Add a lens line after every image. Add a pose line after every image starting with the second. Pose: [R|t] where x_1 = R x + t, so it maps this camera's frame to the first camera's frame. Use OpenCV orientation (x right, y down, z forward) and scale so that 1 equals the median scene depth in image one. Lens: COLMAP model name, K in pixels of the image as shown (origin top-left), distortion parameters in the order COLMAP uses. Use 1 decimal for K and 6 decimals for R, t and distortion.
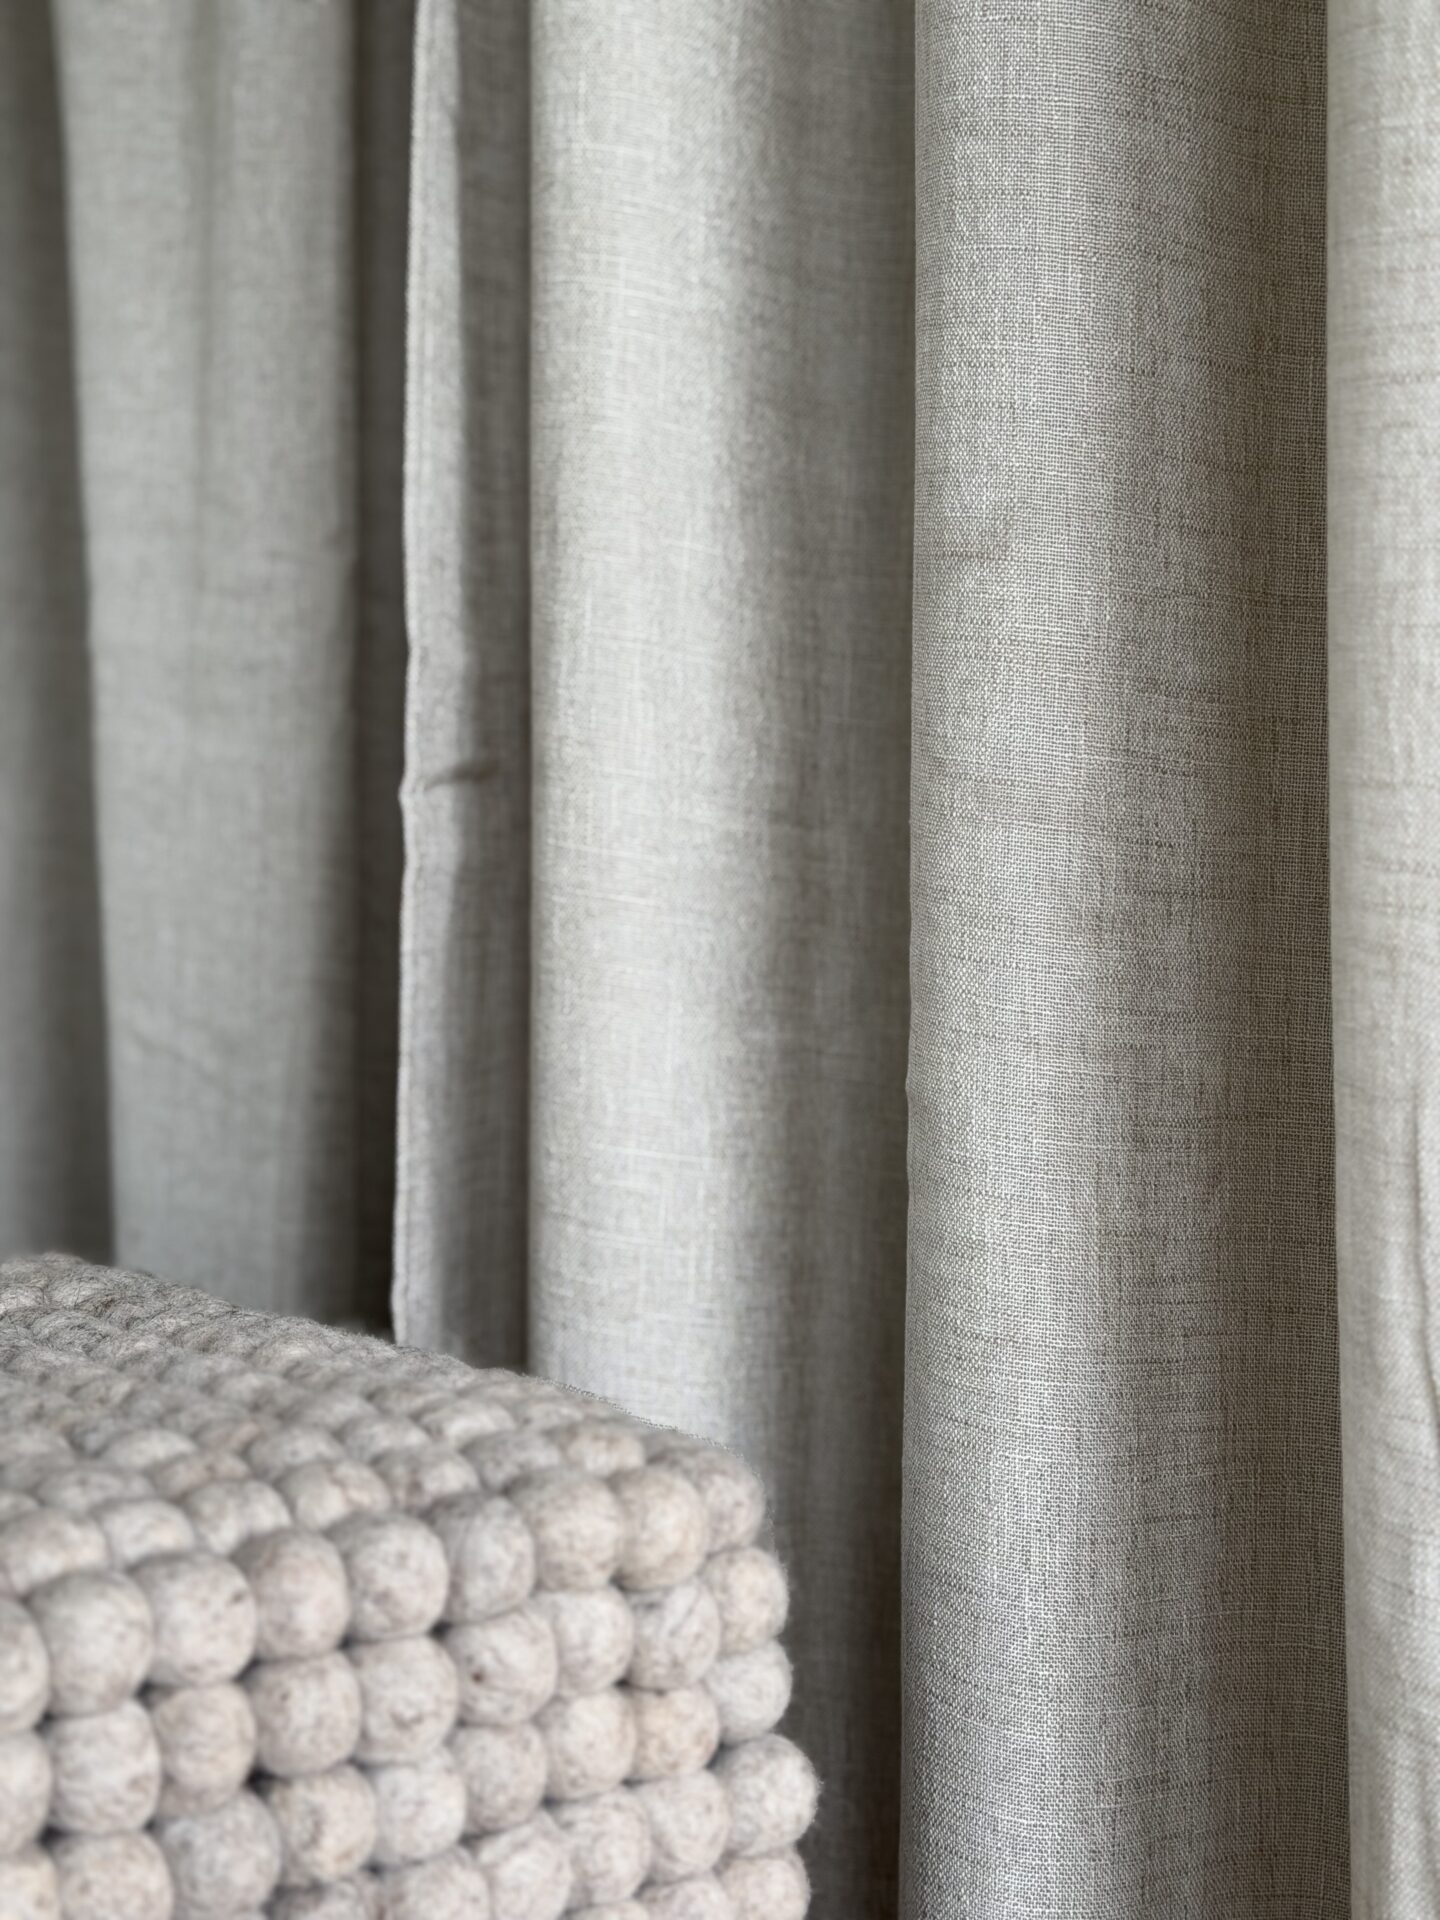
lens RADIAL K [[2662.0, 0, 720.0], [0, 2662.0, 960.0], [0, 0, 1]] dist [0.229605, -0.530257]
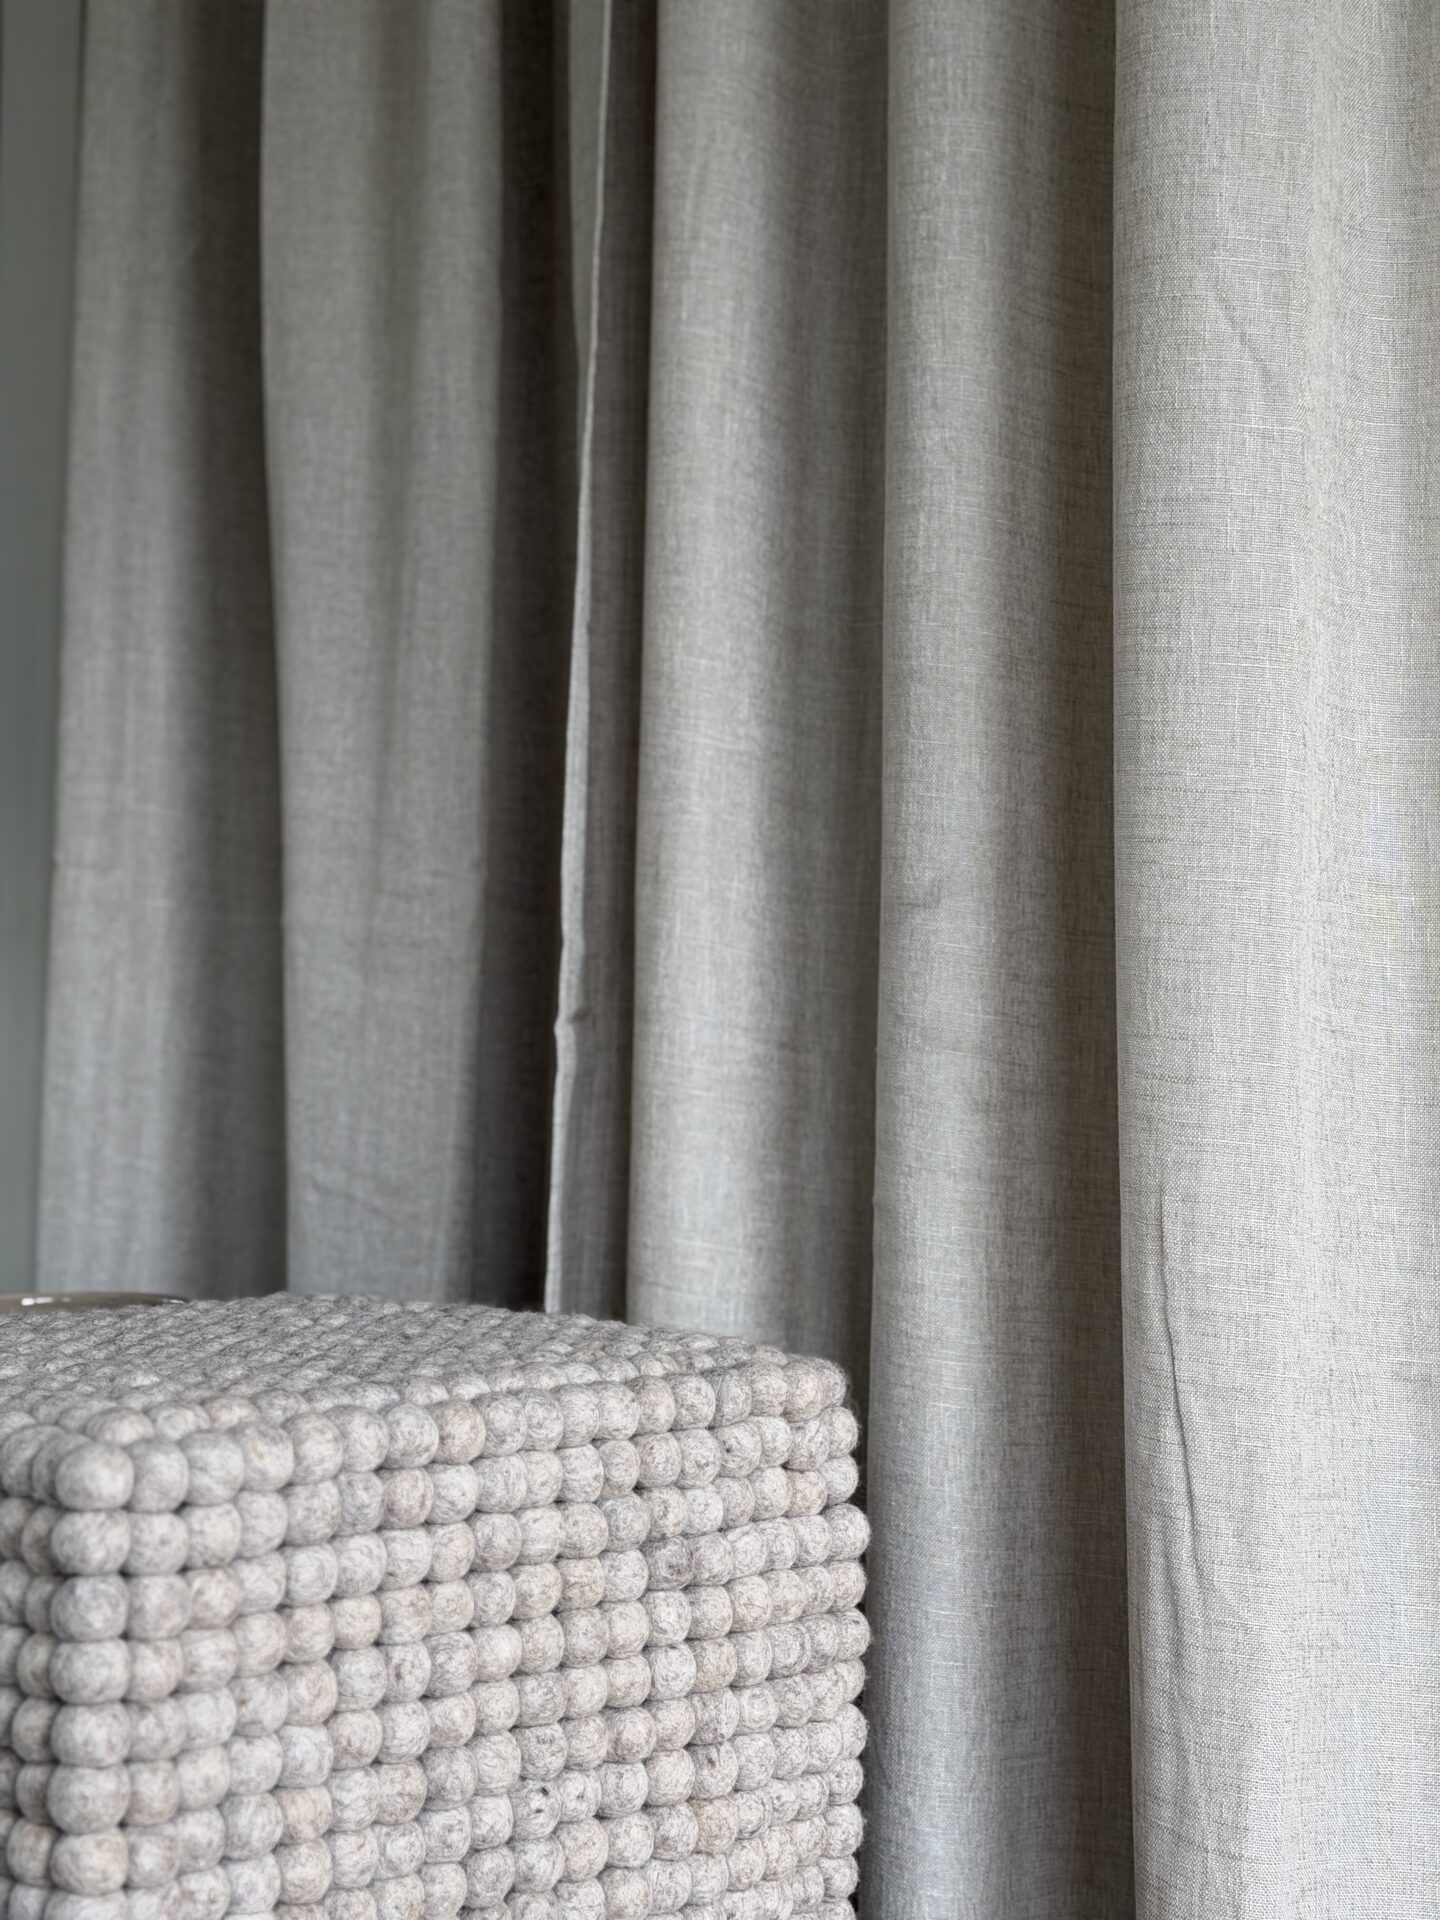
lens RADIAL K [[2662.0, 0, 720.0], [0, 2662.0, 960.0], [0, 0, 1]] dist [0.229605, -0.530257]
pose [[0.994727, 0.021512, 0.100278, -0.193329], [-0.012706, 0.996071, -0.087640, 0.041361], [-0.101769, 0.085904, 0.991092, -0.681844]]
